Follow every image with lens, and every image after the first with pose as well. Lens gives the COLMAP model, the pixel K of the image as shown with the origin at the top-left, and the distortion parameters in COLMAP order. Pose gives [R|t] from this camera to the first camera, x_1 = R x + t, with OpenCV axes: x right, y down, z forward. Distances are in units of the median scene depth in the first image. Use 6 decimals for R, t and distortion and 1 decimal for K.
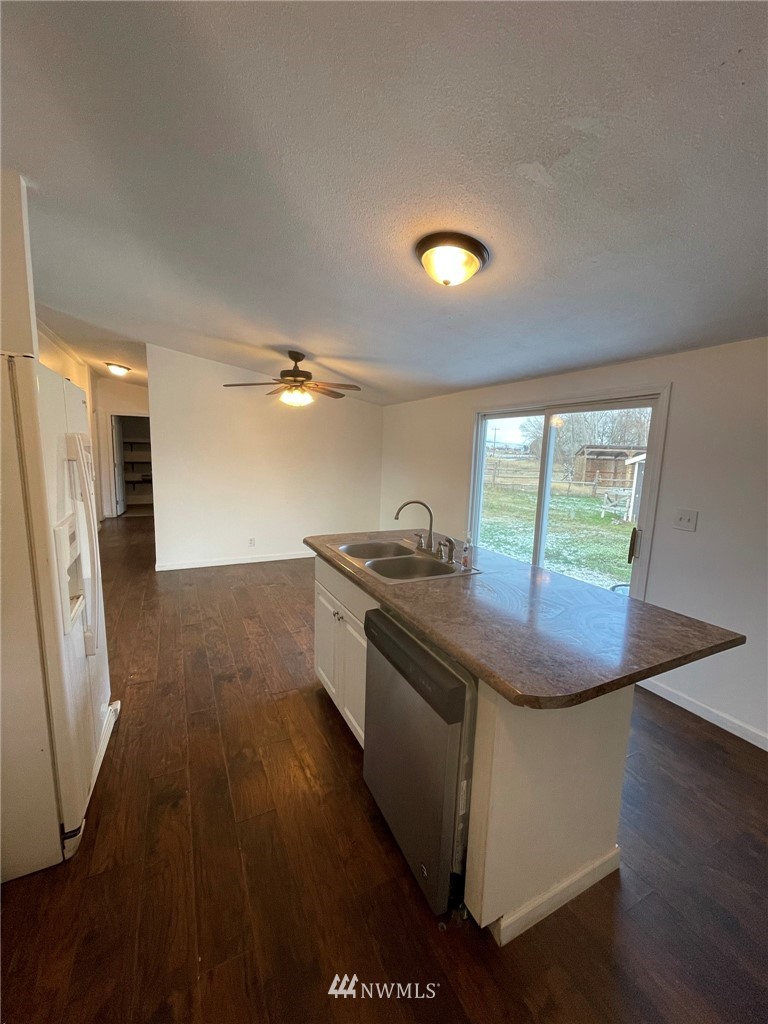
lens RADIAL K [[411.9, 0, 383.8], [0, 411.9, 513.4], [0, 0, 1]] dist [0.000173, 0.000007]
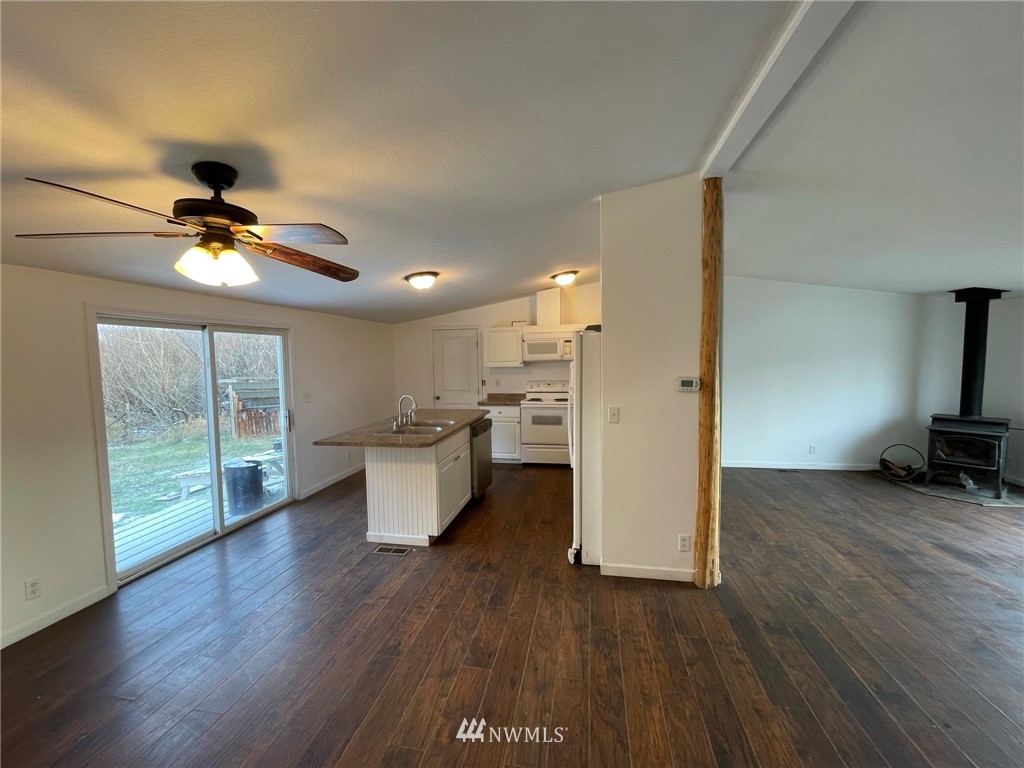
lens RADIAL K [[411.9, 0, 512.1], [0, 411.9, 385.8], [0, 0, 1]] dist [0.000173, 0.000007]
pose [[-0.794835, -0.056555, 0.604185, -1.054474], [0.077055, 0.978182, 0.192932, -0.300472], [-0.601914, 0.199905, -0.773135, 1.685236]]
